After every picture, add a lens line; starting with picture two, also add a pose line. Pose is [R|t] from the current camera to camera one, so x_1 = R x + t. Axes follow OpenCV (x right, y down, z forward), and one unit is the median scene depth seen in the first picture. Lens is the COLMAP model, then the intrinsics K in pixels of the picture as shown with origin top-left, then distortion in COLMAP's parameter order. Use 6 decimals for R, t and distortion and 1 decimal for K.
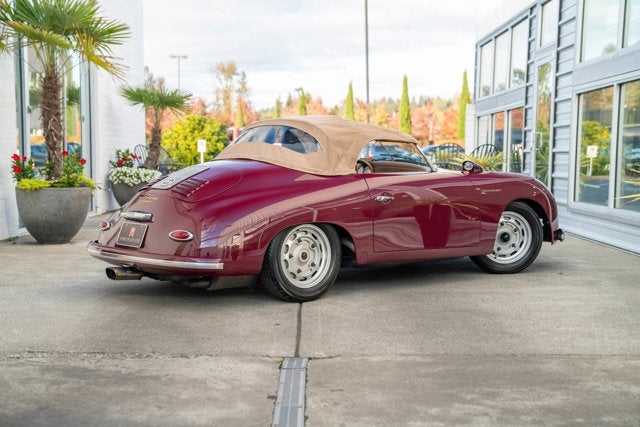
lens RADIAL K [[790.2, 0, 320.0], [0, 790.2, 213.5], [0, 0, 1]] dist [0.016096, 0.493297]
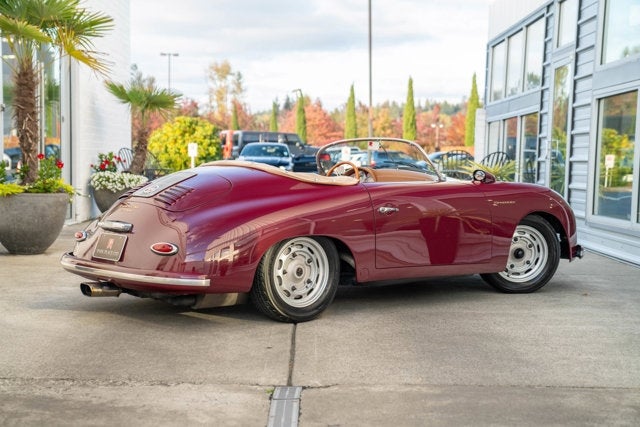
lens RADIAL K [[665.3, 0, 320.0], [0, 665.3, 213.5], [0, 0, 1]] dist [0.004389, 0.235219]
pose [[0.999916, 0.012631, -0.002989, 0.004848], [-0.012612, 0.999901, 0.006162, -0.018153], [0.003066, -0.006124, 0.999977, 0.227127]]
